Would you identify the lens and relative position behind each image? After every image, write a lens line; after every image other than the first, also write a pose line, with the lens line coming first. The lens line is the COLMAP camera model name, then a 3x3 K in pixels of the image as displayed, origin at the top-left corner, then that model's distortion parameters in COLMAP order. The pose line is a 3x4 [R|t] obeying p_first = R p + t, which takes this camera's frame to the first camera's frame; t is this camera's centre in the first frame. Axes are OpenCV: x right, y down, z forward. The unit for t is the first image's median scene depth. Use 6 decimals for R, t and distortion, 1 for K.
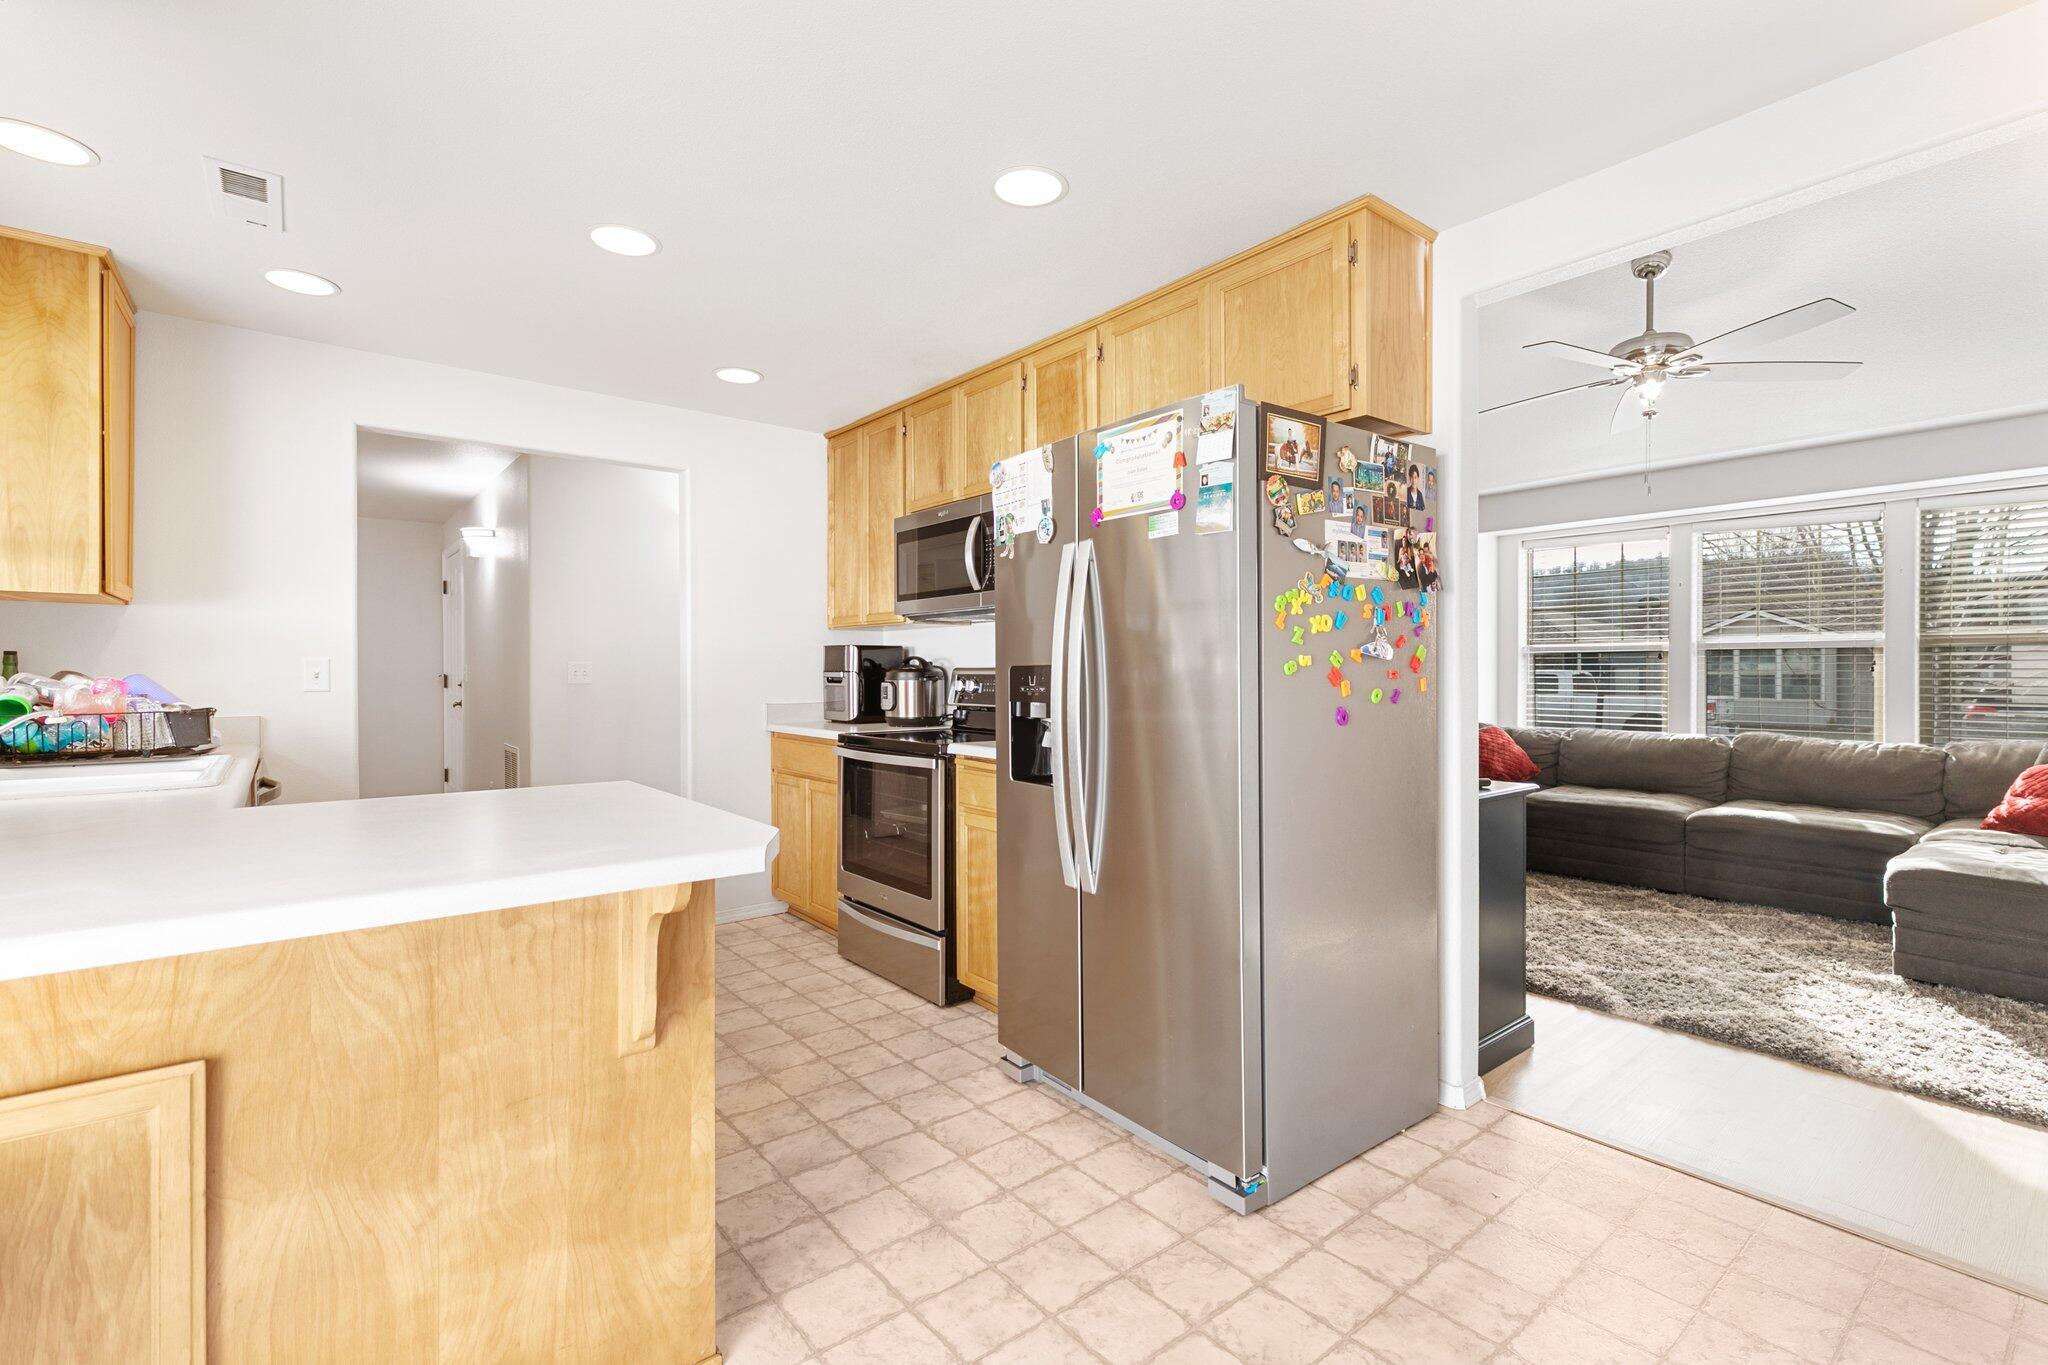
lens RADIAL K [[923.5, 0, 1039.0], [0, 923.5, 673.6], [0, 0, 1]] dist [0.007235, -0.001207]
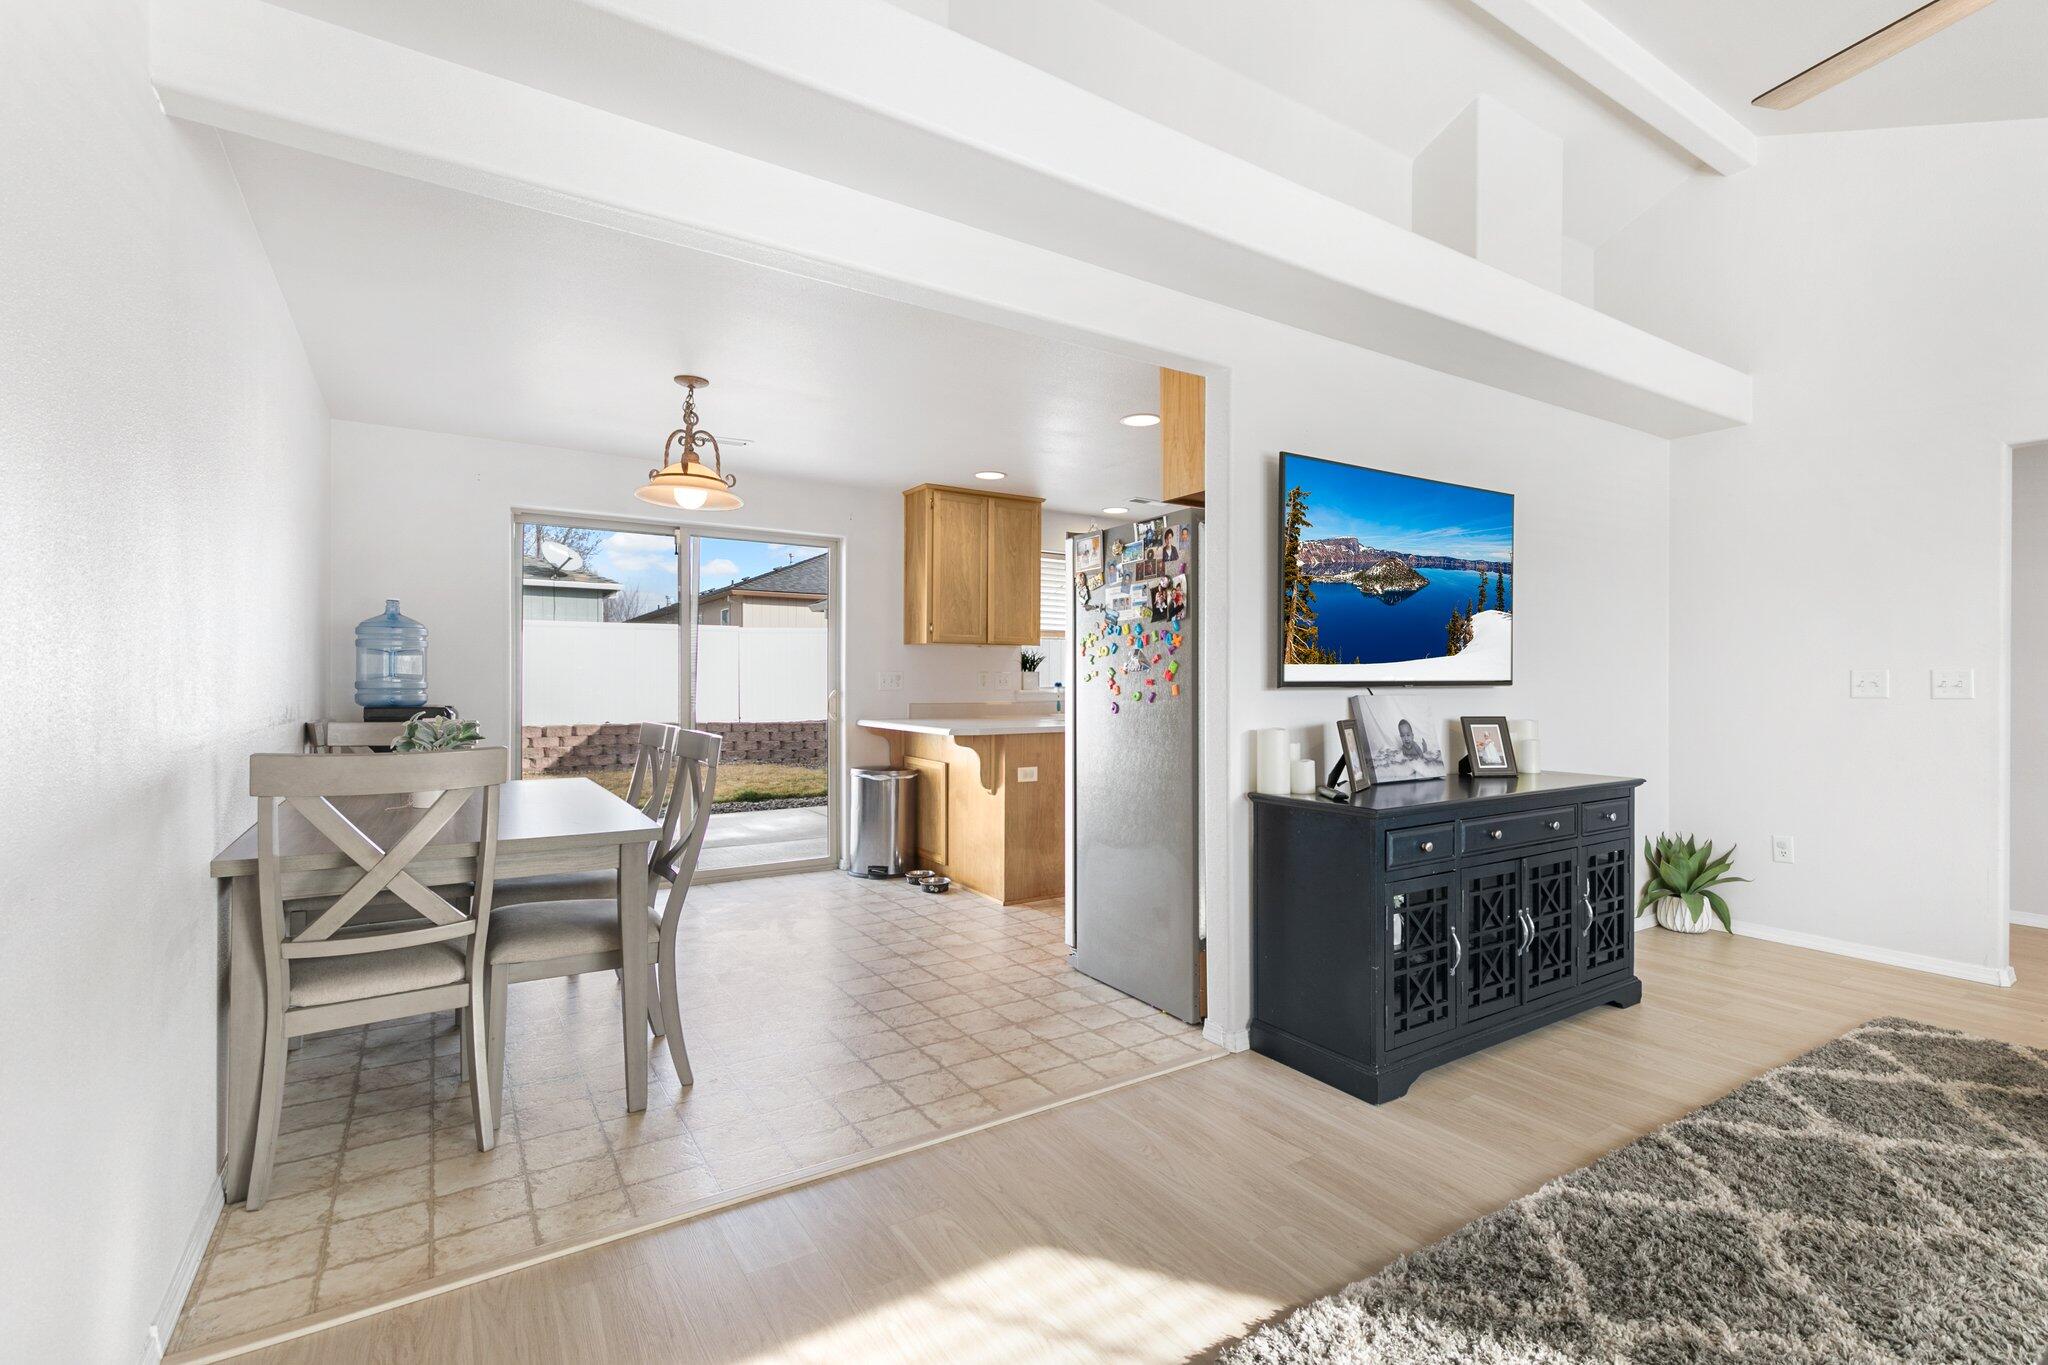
lens RADIAL K [[923.5, 0, 1036.0], [0, 923.5, 673.4], [0, 0, 1]] dist [0.007235, -0.001207]
pose [[-0.112289, -0.007859, -0.993644, 1.360259], [-0.005297, 0.999959, -0.007310, -0.001070], [0.993661, 0.004442, -0.112326, 0.731439]]
